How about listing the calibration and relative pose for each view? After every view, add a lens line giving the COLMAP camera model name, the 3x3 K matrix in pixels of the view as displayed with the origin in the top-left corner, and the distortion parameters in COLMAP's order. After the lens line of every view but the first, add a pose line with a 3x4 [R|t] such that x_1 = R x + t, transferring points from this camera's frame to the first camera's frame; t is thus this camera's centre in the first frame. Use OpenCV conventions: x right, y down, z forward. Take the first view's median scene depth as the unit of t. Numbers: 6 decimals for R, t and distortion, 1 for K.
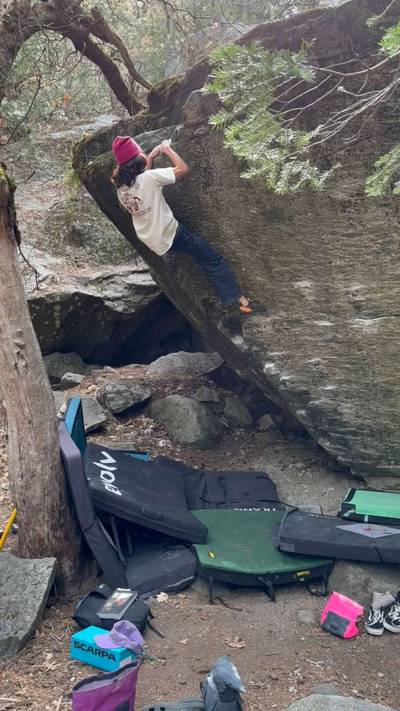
lens RADIAL K [[574.4, 0, 200.0], [0, 574.4, 355.5], [0, 0, 1]] dist [0.123455, -0.001749]
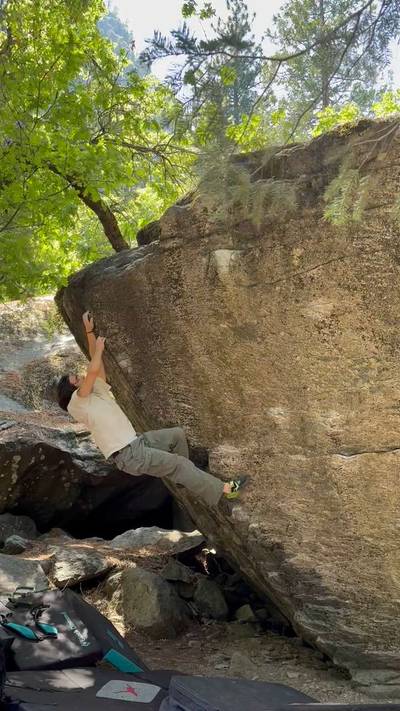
lens RADIAL K [[655.1, 0, 200.0], [0, 655.1, 355.5], [0, 0, 1]] dist [0.134143, -0.395390]
pose [[0.996460, 0.080553, -0.024064, 0.070807], [-0.084000, 0.942205, -0.324335, 0.124377], [-0.003453, 0.325208, 0.945636, 0.006426]]
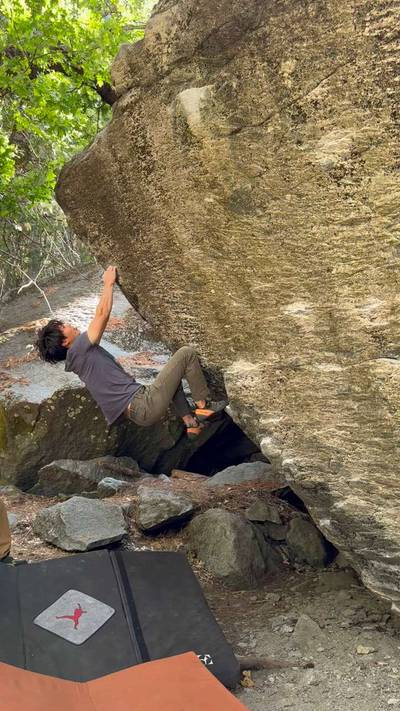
lens RADIAL K [[601.7, 0, 200.0], [0, 601.7, 355.5], [0, 0, 1]] dist [0.206120, -0.448468]
pose [[0.960260, -0.008109, -0.278989, 0.241969], [-0.057323, 0.972539, -0.225569, 0.083070], [0.273157, 0.232598, 0.933426, 0.307510]]
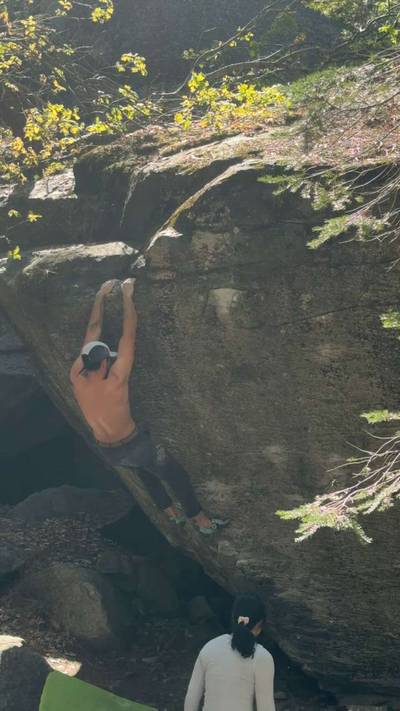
lens RADIAL K [[1142.2, 0, 200.0], [0, 1142.2, 355.5], [0, 0, 1]] dist [0.123671, -0.000311]
pose [[0.987400, 0.062373, 0.145433, -0.152876], [-0.051049, 0.995459, -0.080343, -0.110080], [-0.149784, 0.071906, 0.986101, -0.540159]]
